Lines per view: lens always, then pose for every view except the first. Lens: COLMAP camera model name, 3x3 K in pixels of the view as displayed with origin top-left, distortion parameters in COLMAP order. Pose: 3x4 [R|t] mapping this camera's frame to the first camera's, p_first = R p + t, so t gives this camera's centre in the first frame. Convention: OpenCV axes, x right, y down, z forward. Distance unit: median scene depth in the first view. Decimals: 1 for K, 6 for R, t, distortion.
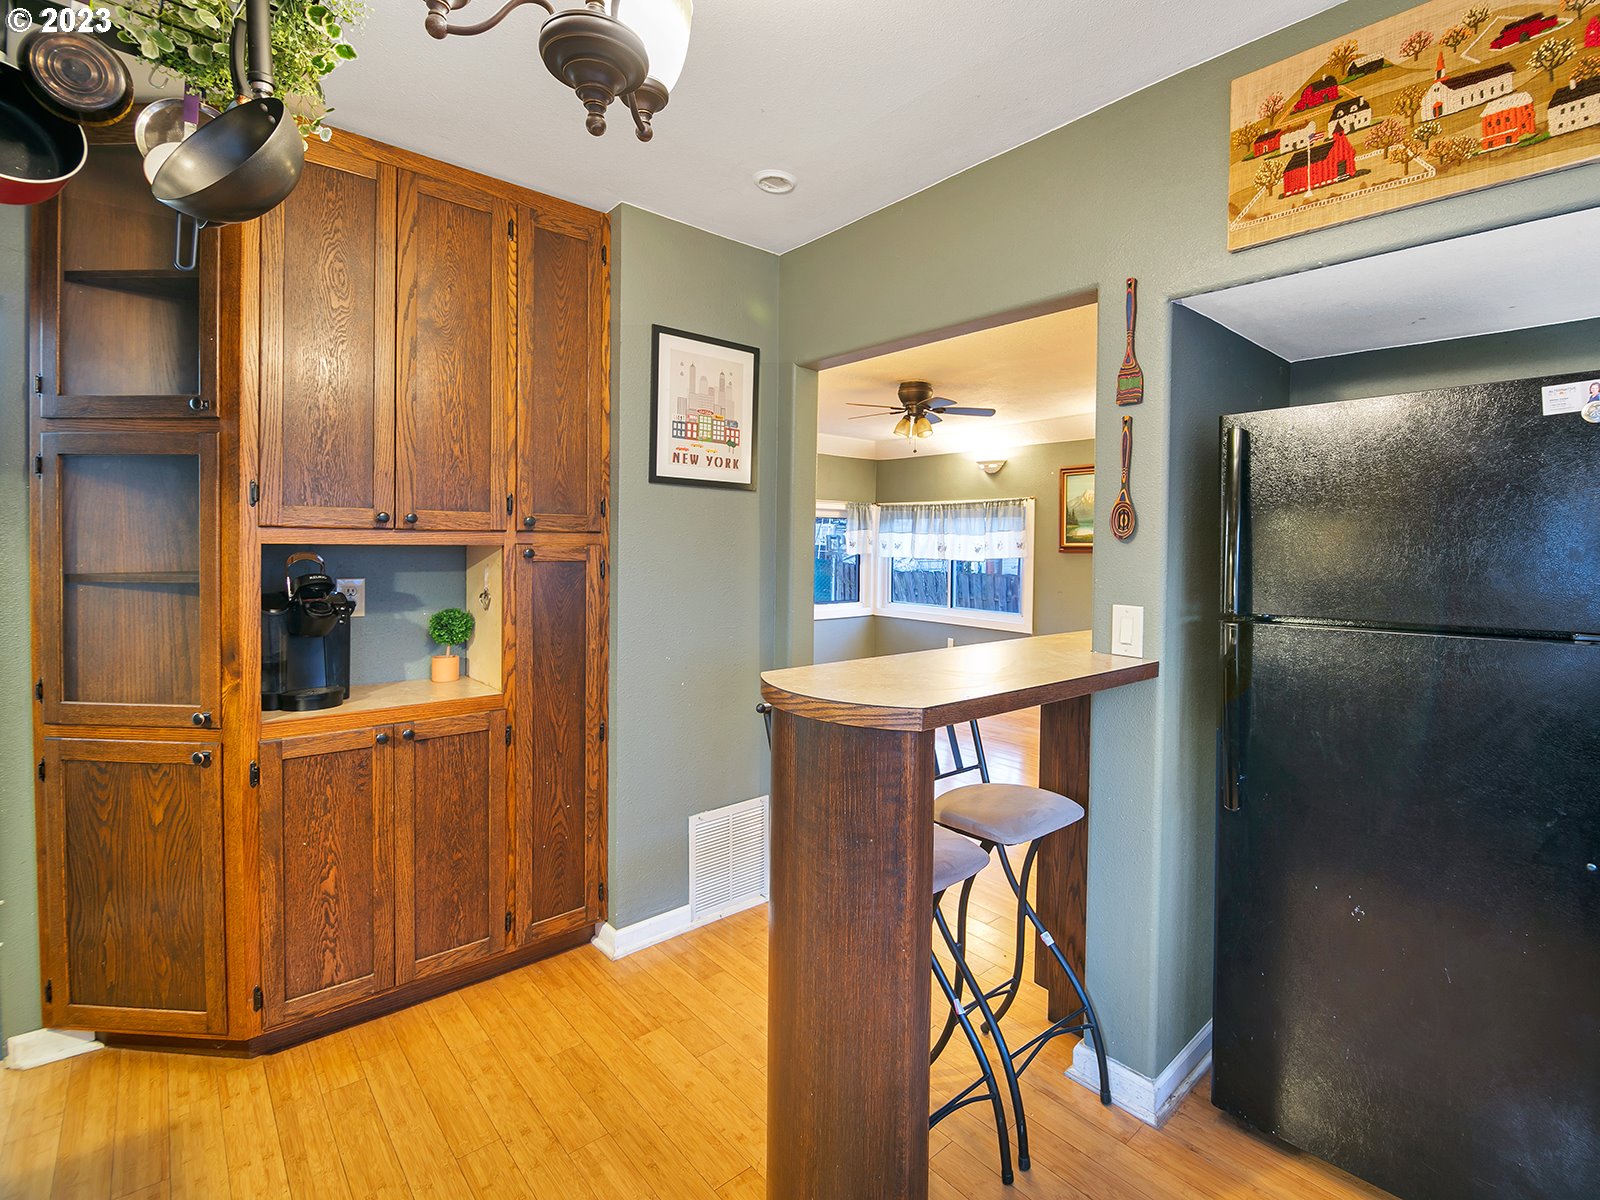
lens RADIAL K [[701.9, 0, 803.9], [0, 701.9, 585.3], [0, 0, 1]] dist [0.002278, -0.006679]
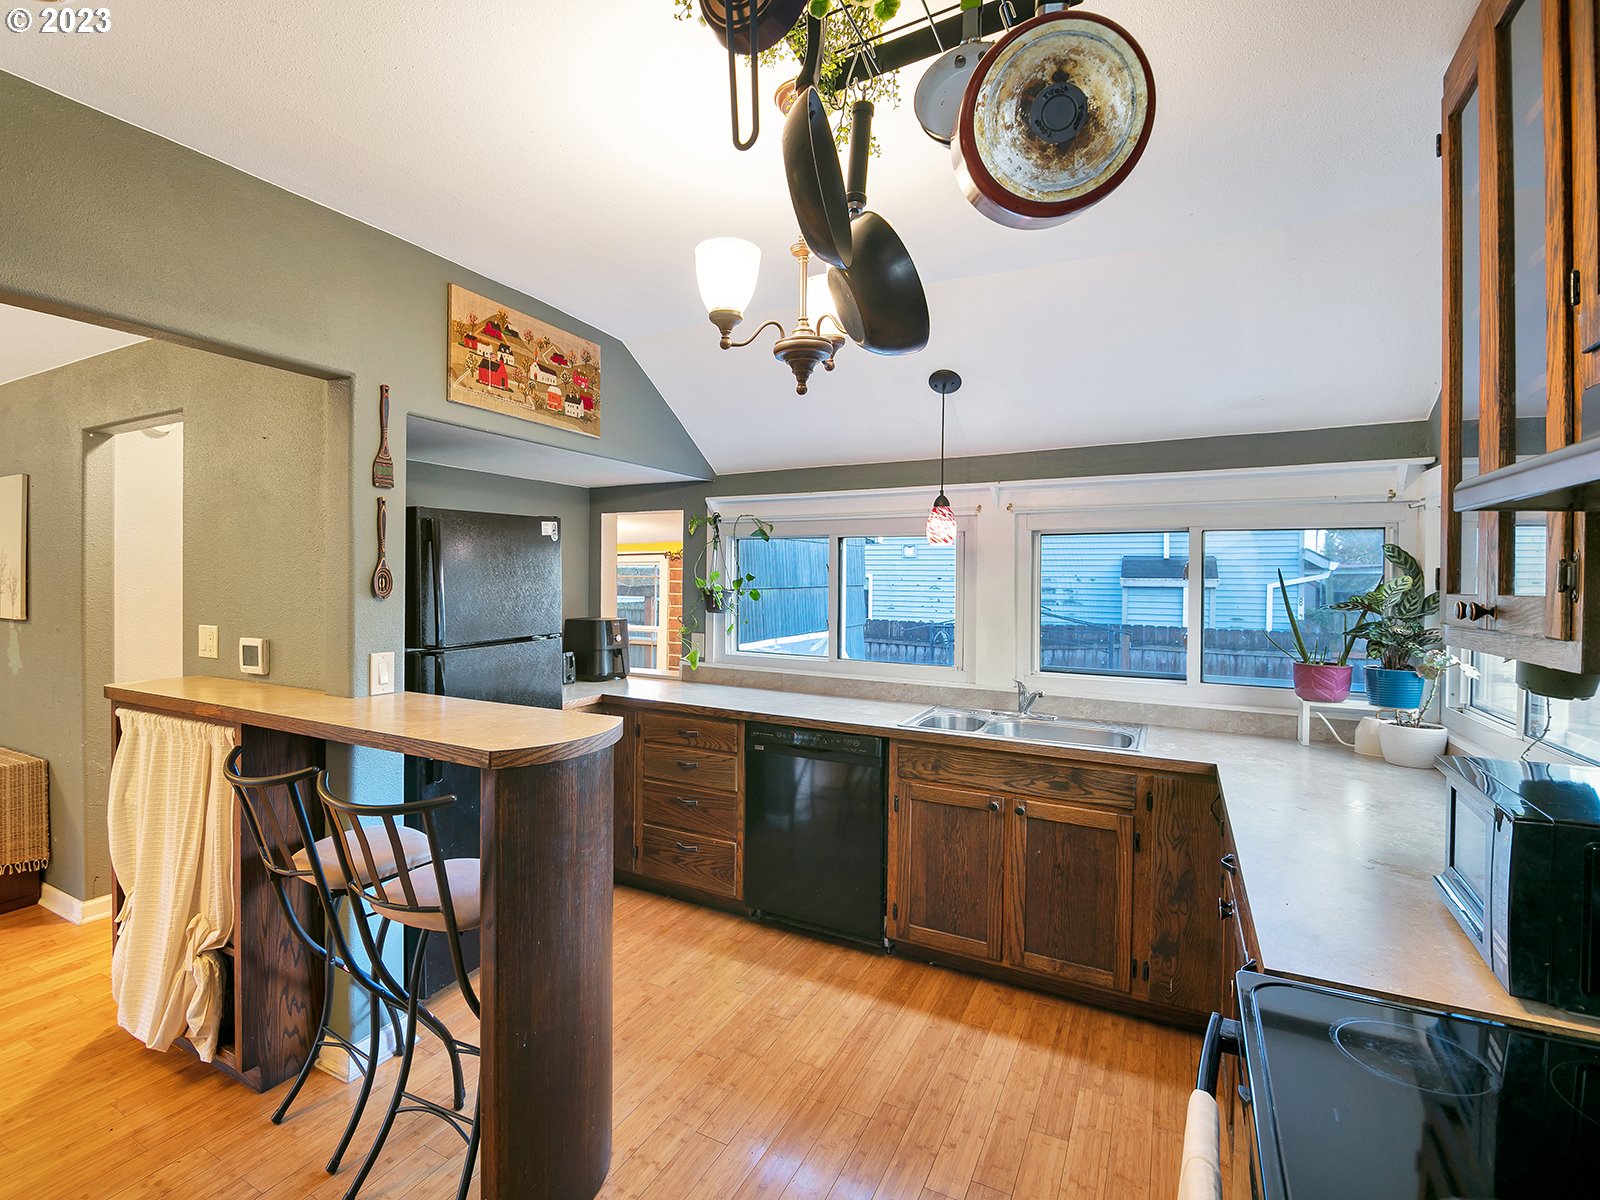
lens RADIAL K [[701.9, 0, 803.9], [0, 701.9, 585.3], [0, 0, 1]] dist [0.002278, -0.006679]
pose [[-0.331299, -0.028102, 0.943107, -1.092150], [0.031418, 0.998673, 0.040794, -0.146803], [-0.943002, 0.043146, -0.329977, 0.884731]]
